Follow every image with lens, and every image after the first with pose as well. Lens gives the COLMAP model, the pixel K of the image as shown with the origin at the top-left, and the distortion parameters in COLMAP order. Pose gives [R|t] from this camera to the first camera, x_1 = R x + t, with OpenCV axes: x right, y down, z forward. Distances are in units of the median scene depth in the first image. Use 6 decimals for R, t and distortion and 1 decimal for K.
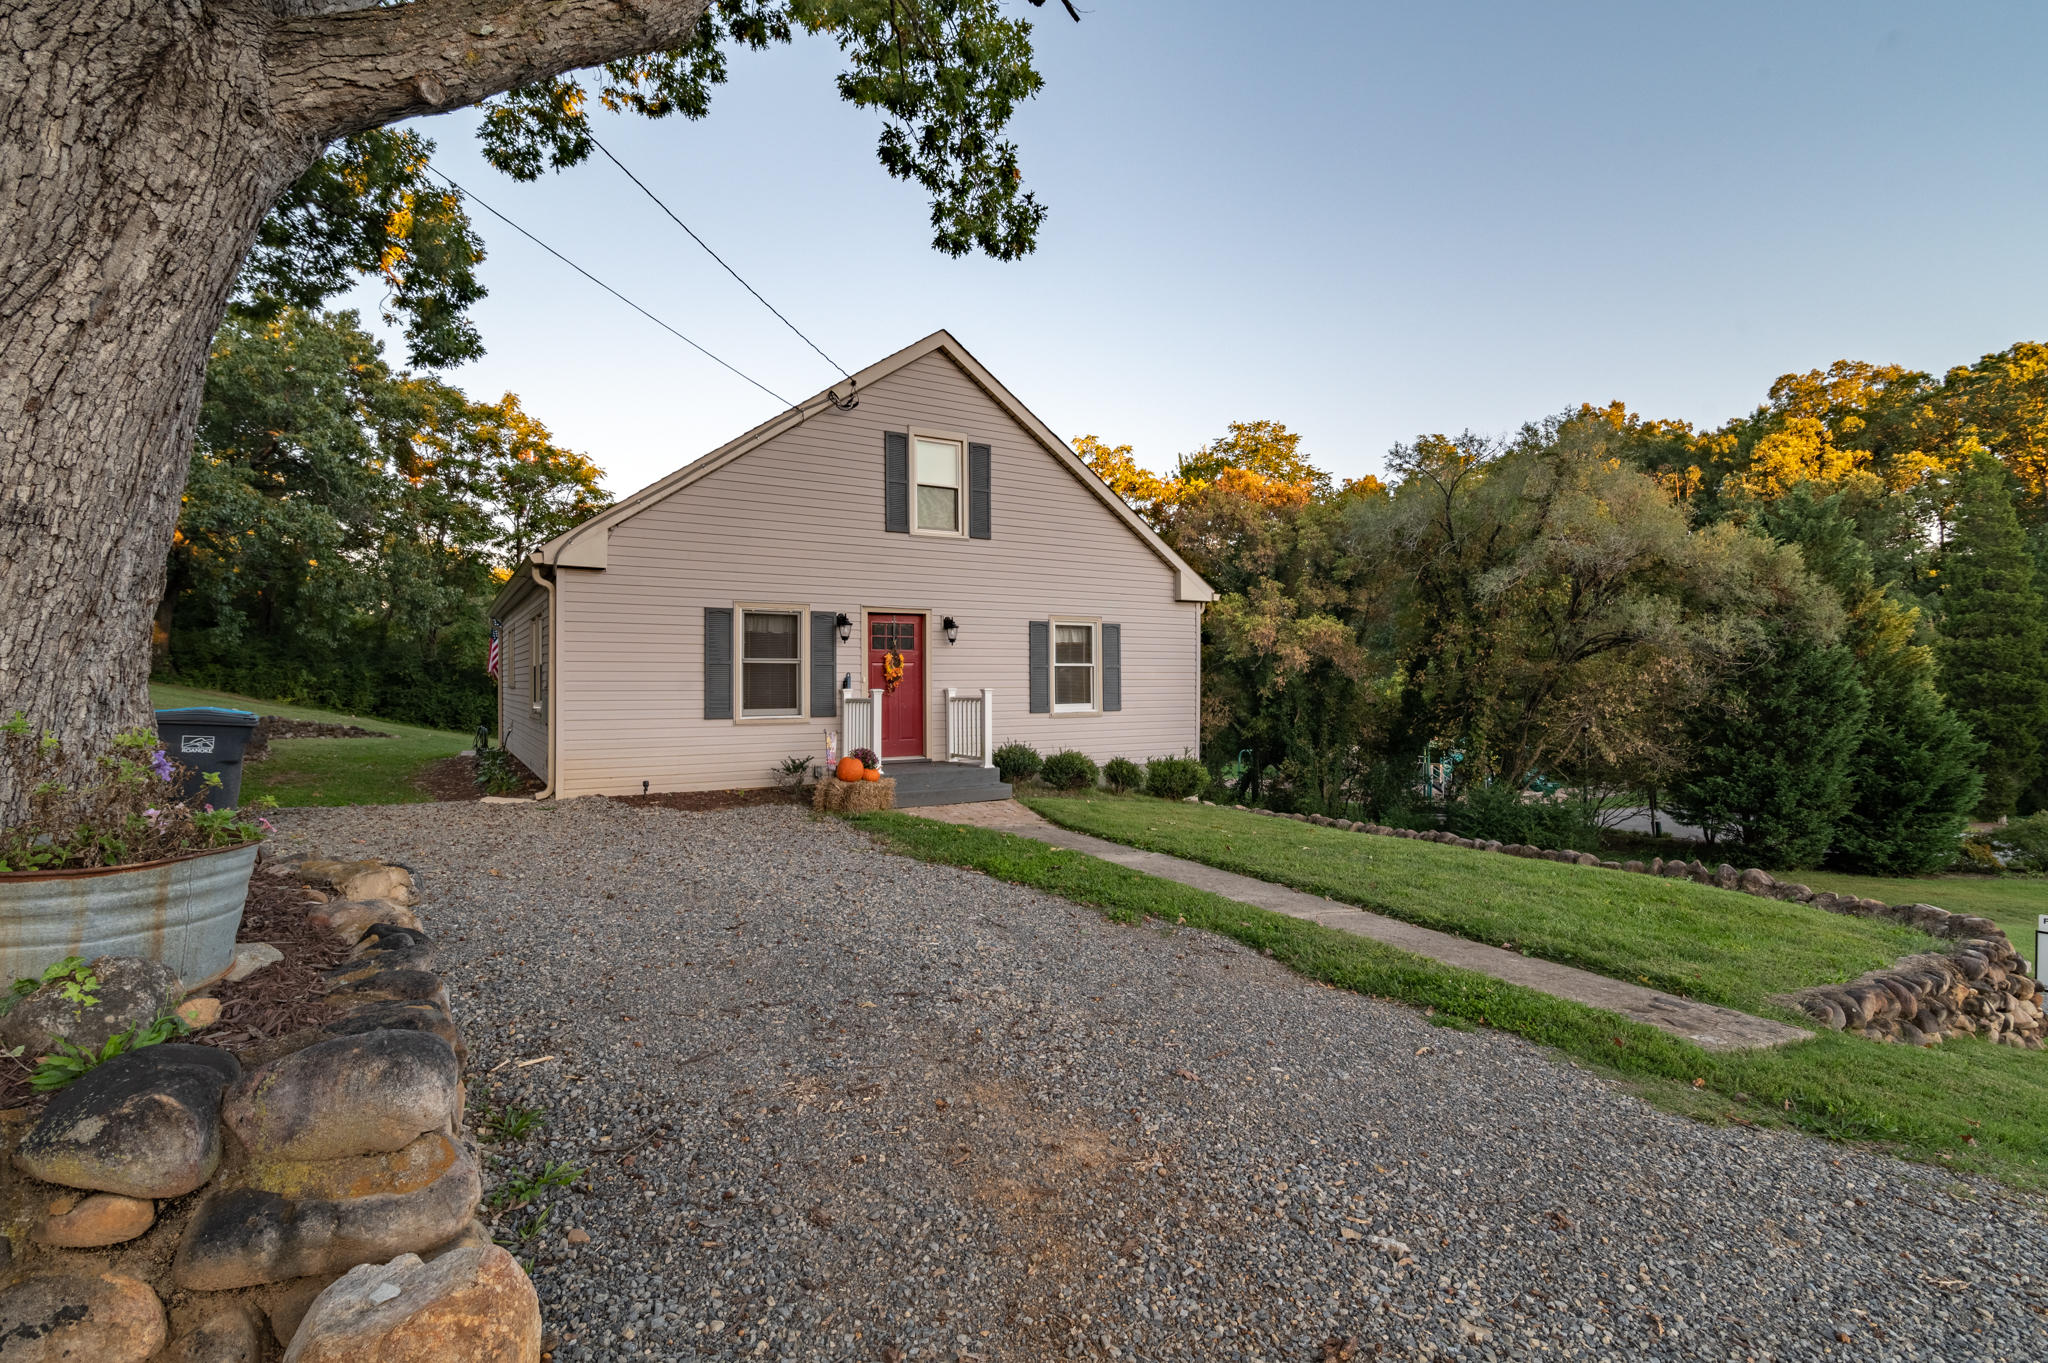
lens RADIAL K [[952.6, 0, 1024.0], [0, 952.6, 681.5], [0, 0, 1]] dist [-0.019318, 0.000003]
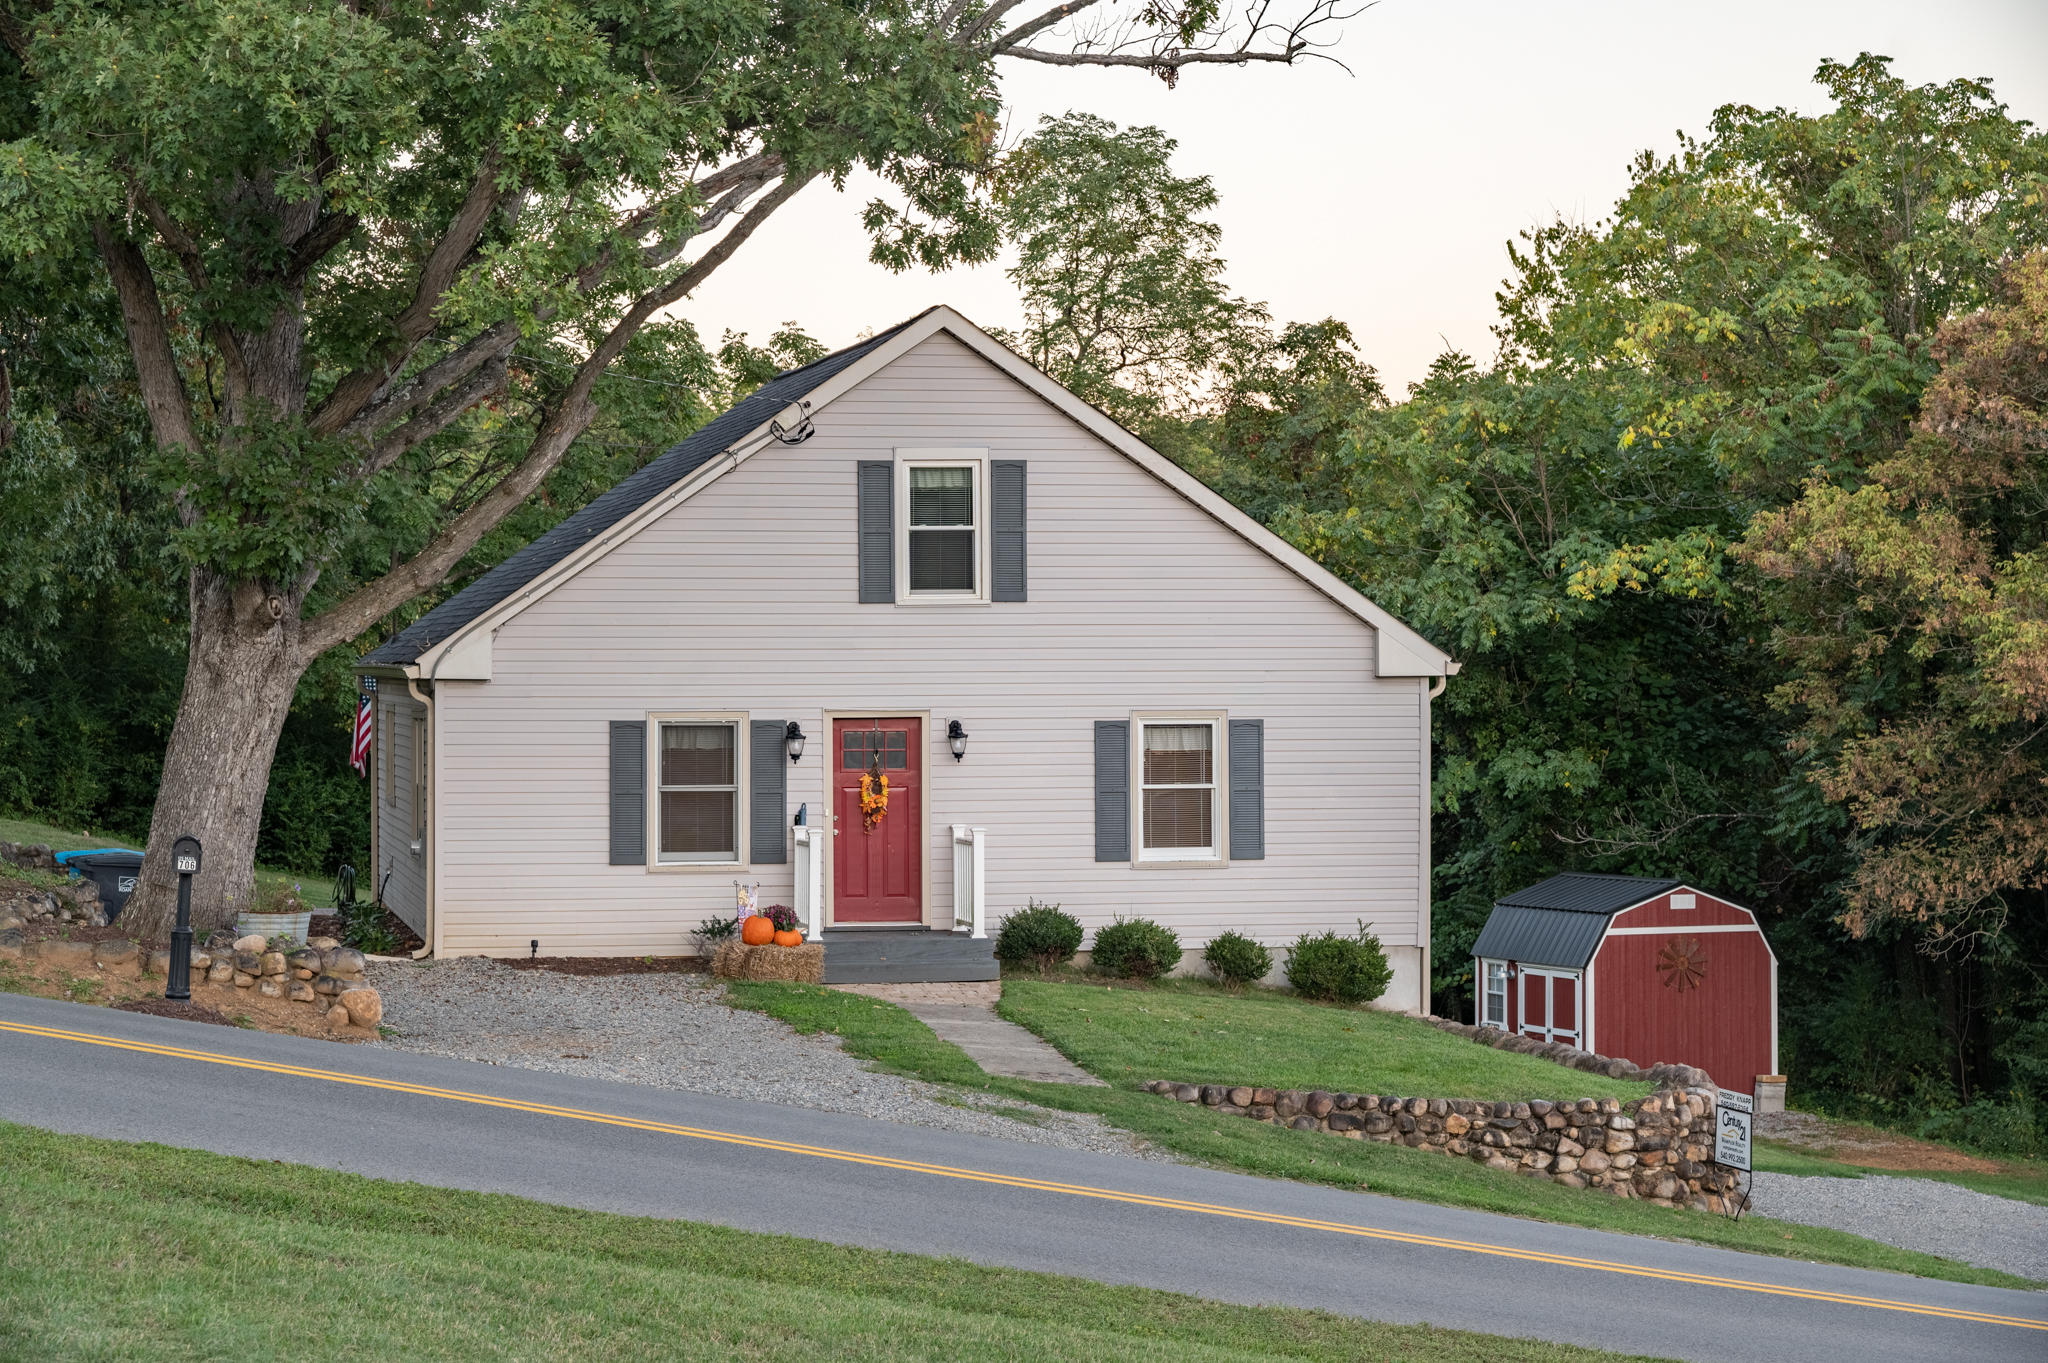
lens RADIAL K [[4473.3, 0, 1024.0], [0, 4473.3, 681.5], [0, 0, 1]] dist [0.033268, 0.260469]
pose [[0.935447, 0.002676, -0.353457, 1.180943], [-0.000740, 0.999984, 0.005612, -0.121626], [0.353467, -0.004988, 0.935434, -2.134430]]
